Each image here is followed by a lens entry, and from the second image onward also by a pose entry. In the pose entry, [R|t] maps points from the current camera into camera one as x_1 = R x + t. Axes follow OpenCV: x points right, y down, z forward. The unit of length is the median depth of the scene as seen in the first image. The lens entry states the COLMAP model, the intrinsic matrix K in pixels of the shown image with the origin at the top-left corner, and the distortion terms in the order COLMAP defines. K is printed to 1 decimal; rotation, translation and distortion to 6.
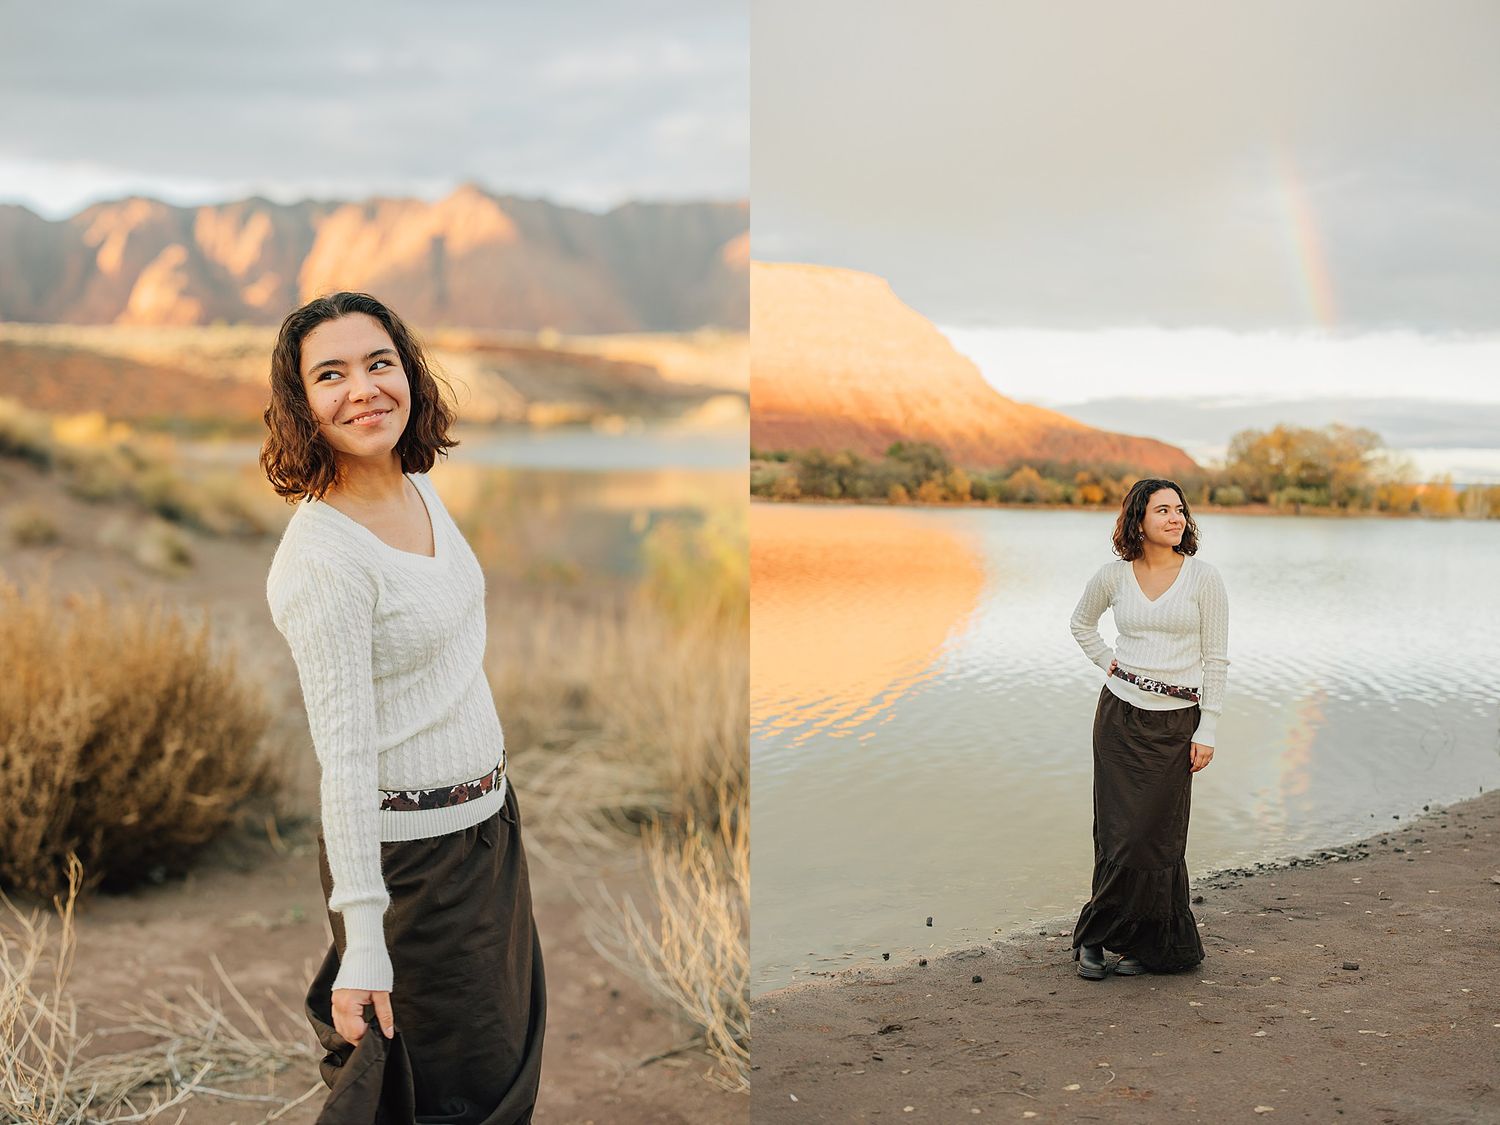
lens RADIAL K [[2466.3, 0, 750.0], [0, 2466.3, 562.5], [0, 0, 1]] dist [-0.448626, 0.150617]
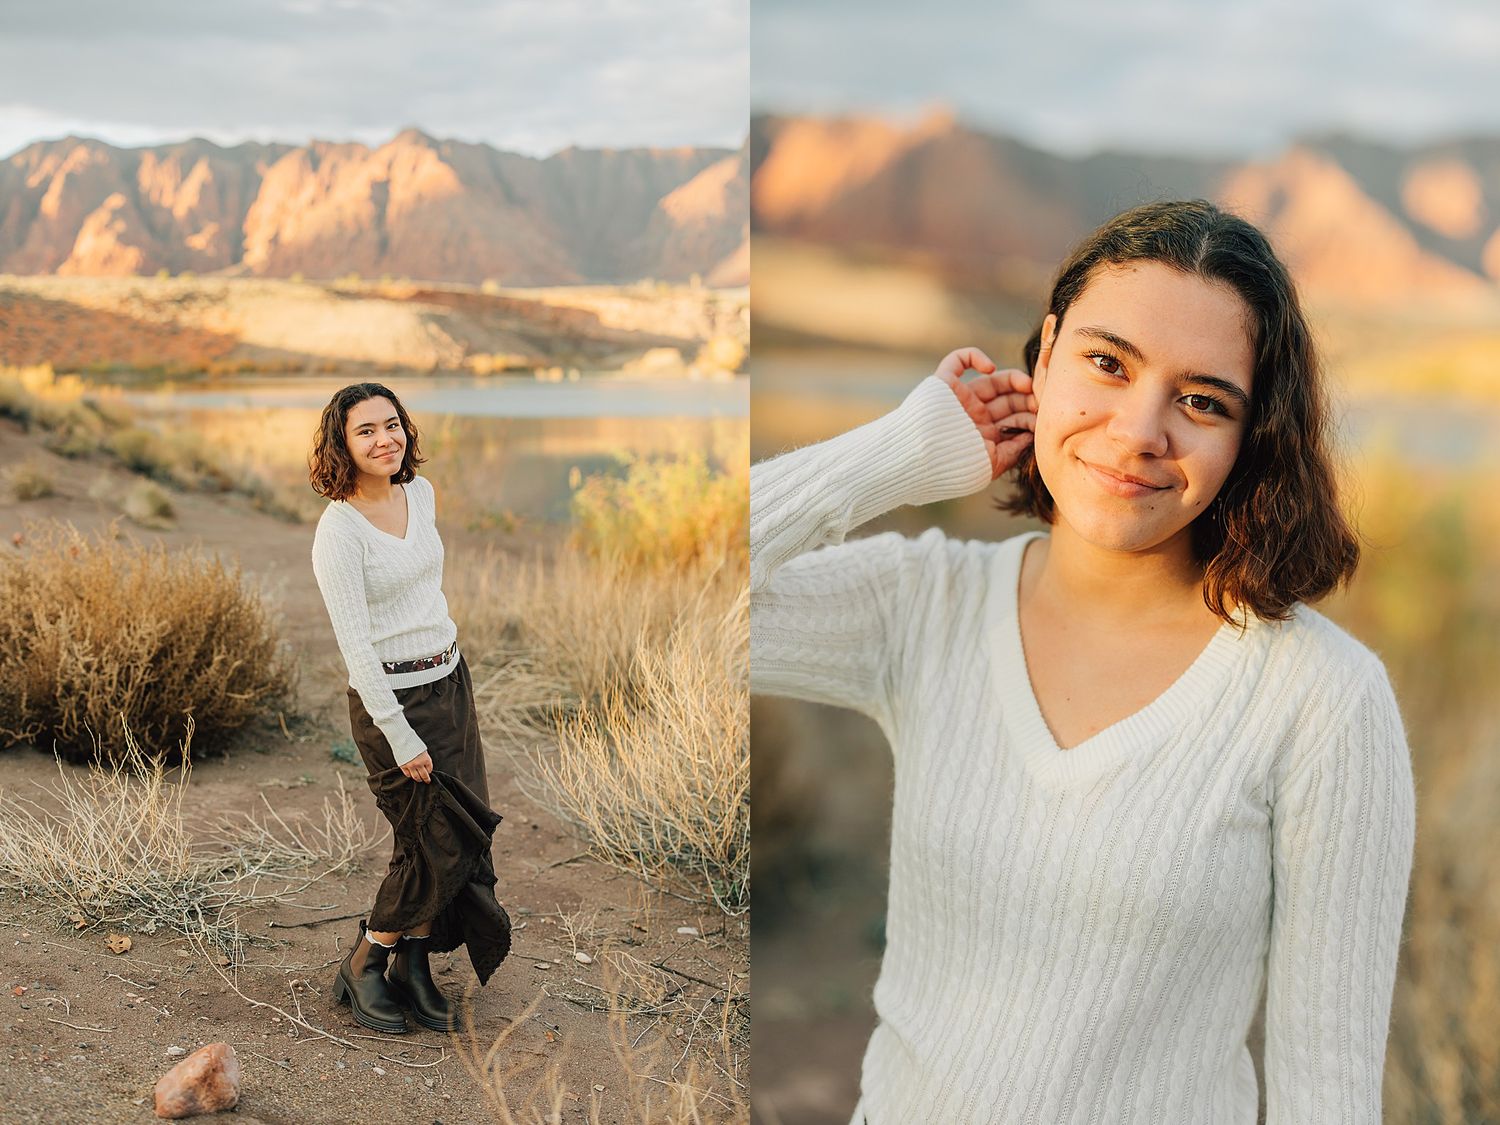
lens RADIAL K [[2619.7, 0, 750.0], [0, 2619.7, 562.5], [0, 0, 1]] dist [-0.431165, -0.018975]
pose [[0.999828, 0.003246, 0.018262, 0.021094], [-0.003642, 0.999758, 0.021718, -0.006191], [-0.018187, -0.021780, 0.999597, -0.264166]]
